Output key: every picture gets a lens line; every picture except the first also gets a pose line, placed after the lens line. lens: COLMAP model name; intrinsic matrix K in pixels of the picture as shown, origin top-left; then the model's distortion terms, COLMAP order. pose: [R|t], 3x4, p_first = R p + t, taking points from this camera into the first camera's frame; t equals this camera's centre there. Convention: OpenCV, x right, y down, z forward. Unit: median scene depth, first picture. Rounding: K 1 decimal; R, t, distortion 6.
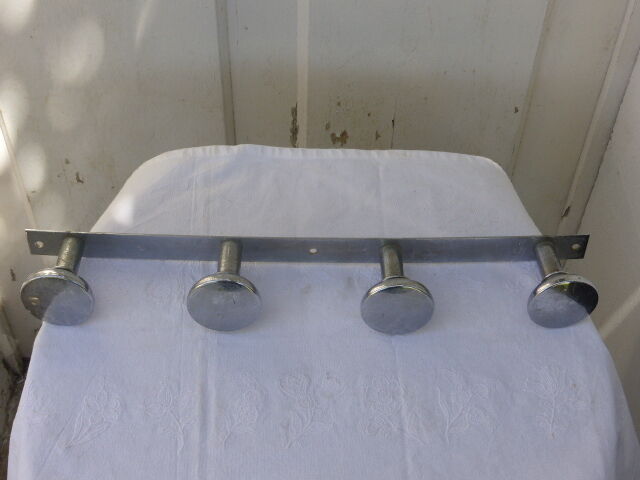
lens RADIAL K [[1061.6, 0, 320.0], [0, 1061.6, 240.0], [0, 0, 1]] dist [-0.147210, -0.076348]
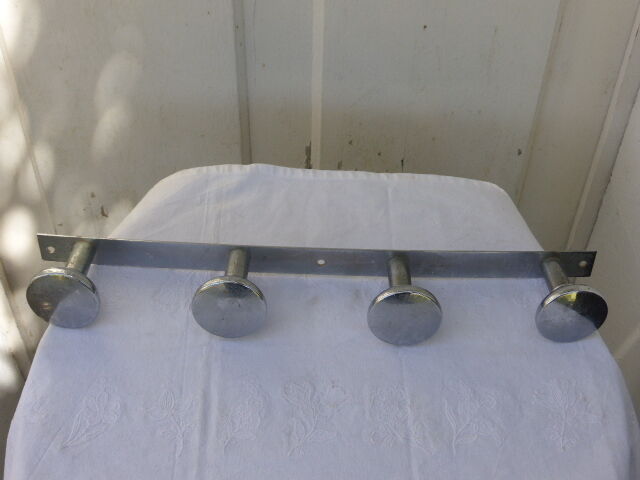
lens RADIAL K [[909.4, 0, 320.0], [0, 909.4, 240.0], [0, 0, 1]] dist [-0.210510, 0.472844]
pose [[0.999602, 0.018623, -0.021186, 0.010649], [-0.020815, 0.993880, -0.108484, 0.085237], [0.019036, 0.108881, 0.993872, 0.149269]]
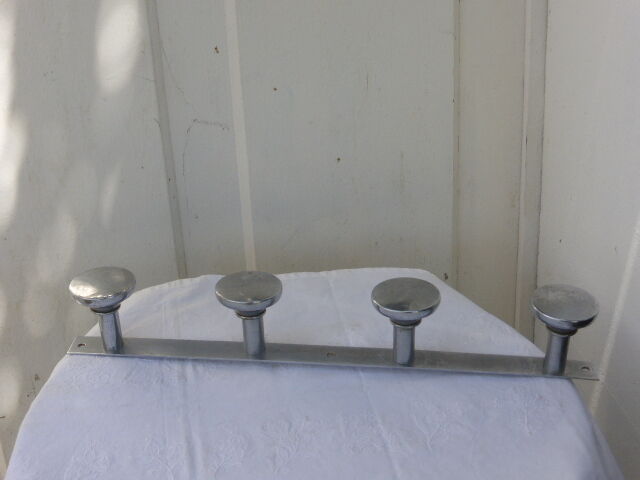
lens RADIAL K [[1074.7, 0, 320.0], [0, 1074.7, 240.0], [0, 0, 1]] dist [-0.137862, 0.141216]
pose [[0.989890, -0.111748, 0.087348, -0.051305], [0.139780, 0.873070, -0.467129, 0.460944], [-0.024060, 0.474616, 0.879864, -0.008681]]
